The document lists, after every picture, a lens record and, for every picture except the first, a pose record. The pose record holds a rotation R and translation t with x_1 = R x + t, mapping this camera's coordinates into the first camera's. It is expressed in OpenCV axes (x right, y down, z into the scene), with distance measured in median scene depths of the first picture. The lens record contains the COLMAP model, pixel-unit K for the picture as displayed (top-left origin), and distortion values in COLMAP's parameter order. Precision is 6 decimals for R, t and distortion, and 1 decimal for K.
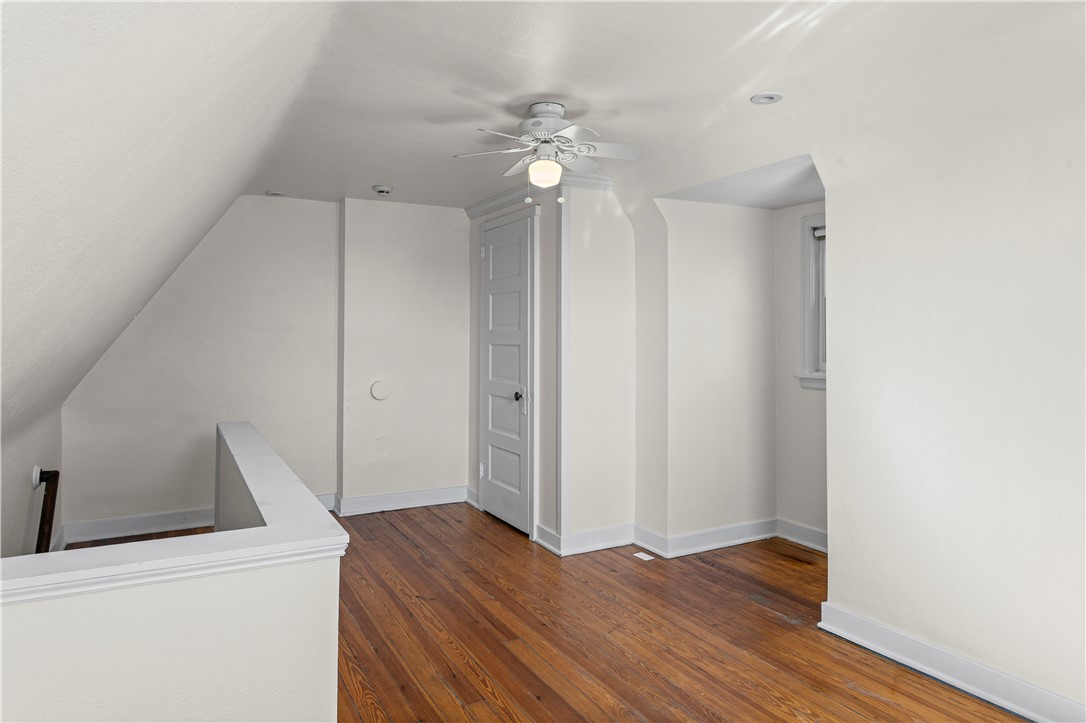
lens RADIAL K [[688.4, 0, 523.6], [0, 688.4, 331.2], [0, 0, 1]] dist [-0.006421, 0.005200]
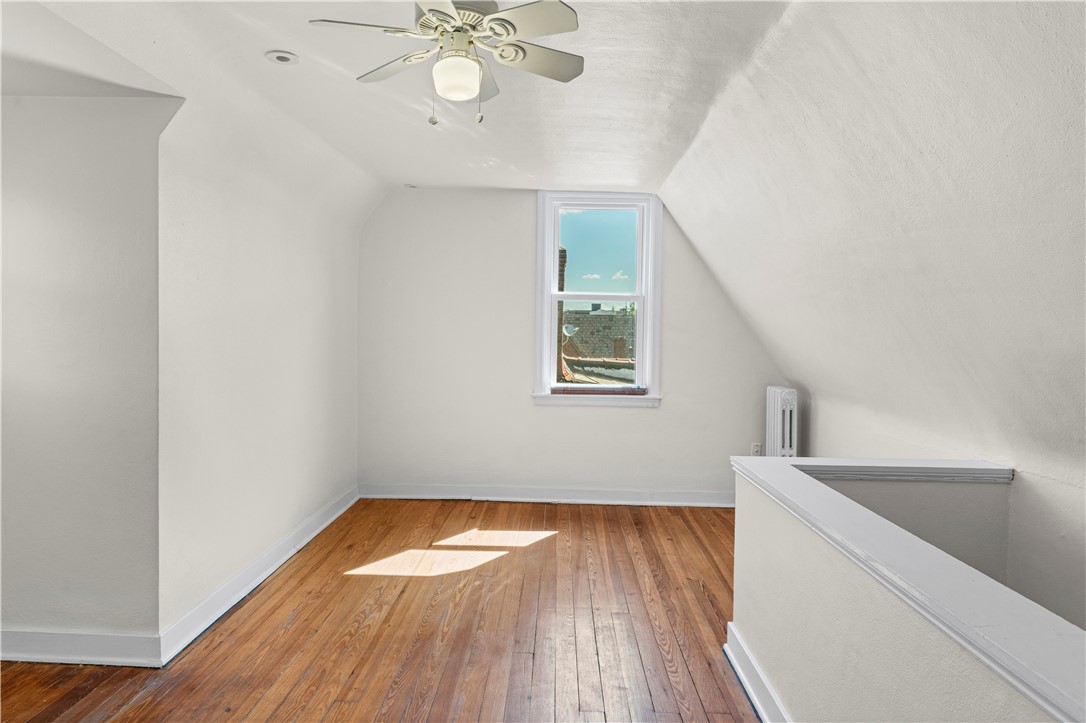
lens RADIAL K [[688.4, 0, 532.3], [0, 688.4, 353.8], [0, 0, 1]] dist [-0.006421, 0.005200]
pose [[-0.873471, -0.025907, 0.486186, -0.383650], [-0.016757, 0.999591, 0.023158, 0.022391], [-0.486587, 0.012081, -0.873549, 1.593606]]
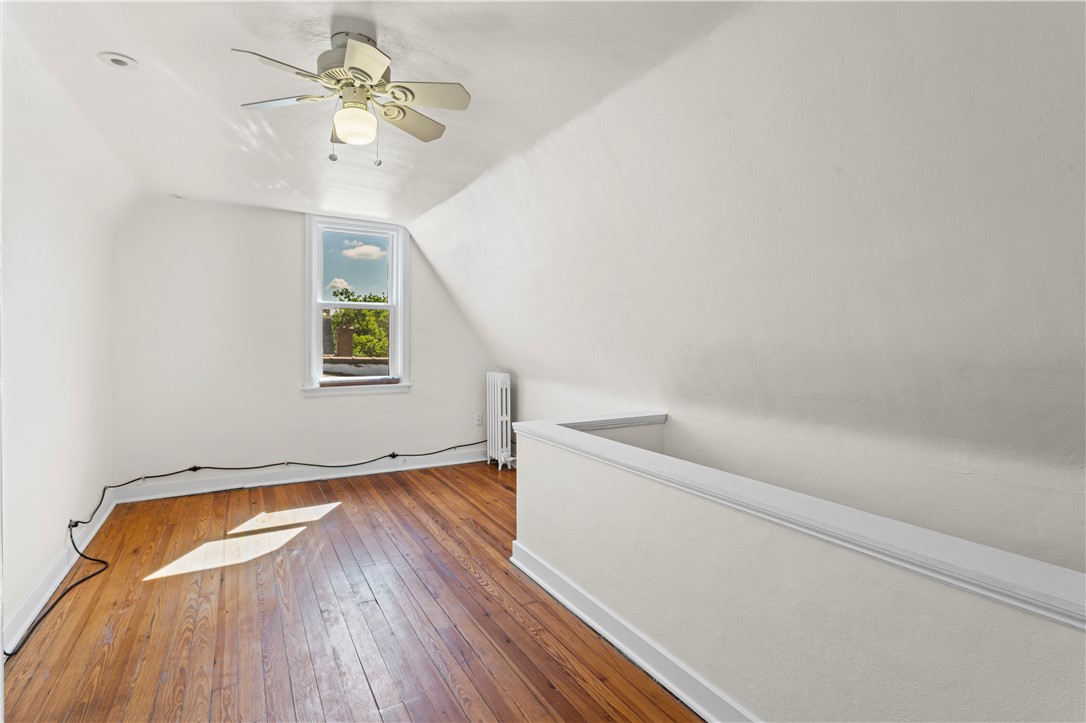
lens RADIAL K [[539.9, 0, 541.2], [0, 539.9, 345.5], [0, 0, 1]] dist [-0.007394, 0.001168]
pose [[-0.998850, -0.002344, -0.047885, -0.166476], [-0.002896, 0.999930, 0.011457, 0.018652], [0.047855, 0.011582, -0.998787, 1.682724]]
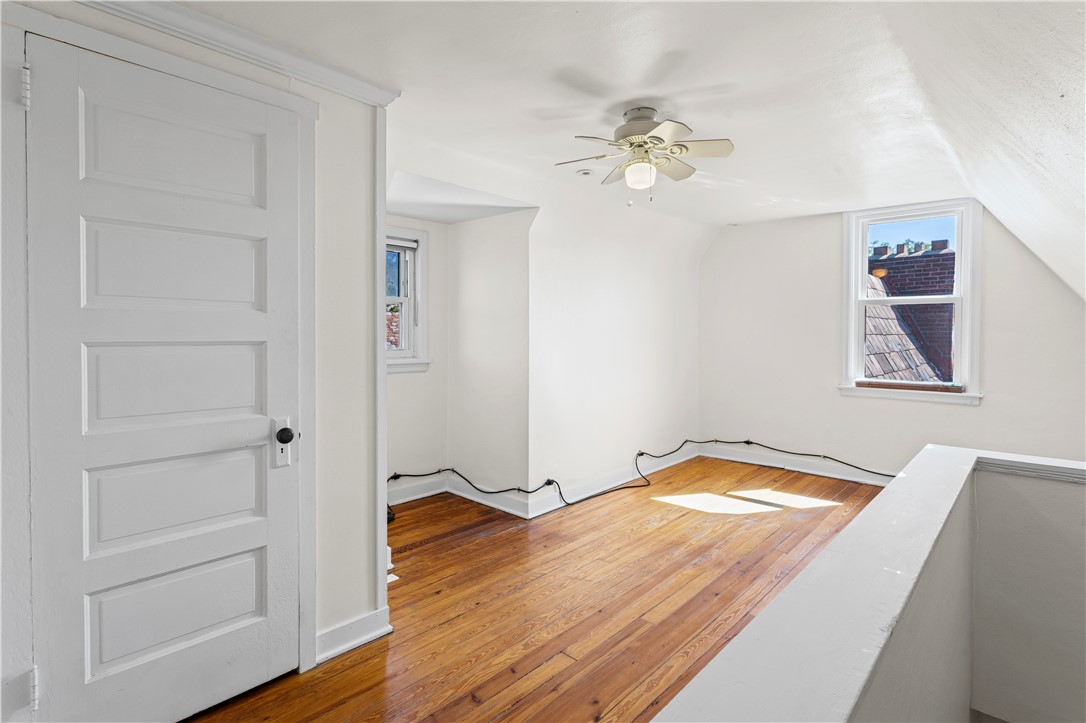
lens RADIAL K [[539.9, 0, 524.8], [0, 539.9, 349.9], [0, 0, 1]] dist [-0.007394, 0.001168]
pose [[-0.330105, -0.029543, 0.943482, -0.733176], [-0.008305, 0.999562, 0.028393, 0.018843], [-0.943908, 0.001537, -0.330206, 1.484333]]
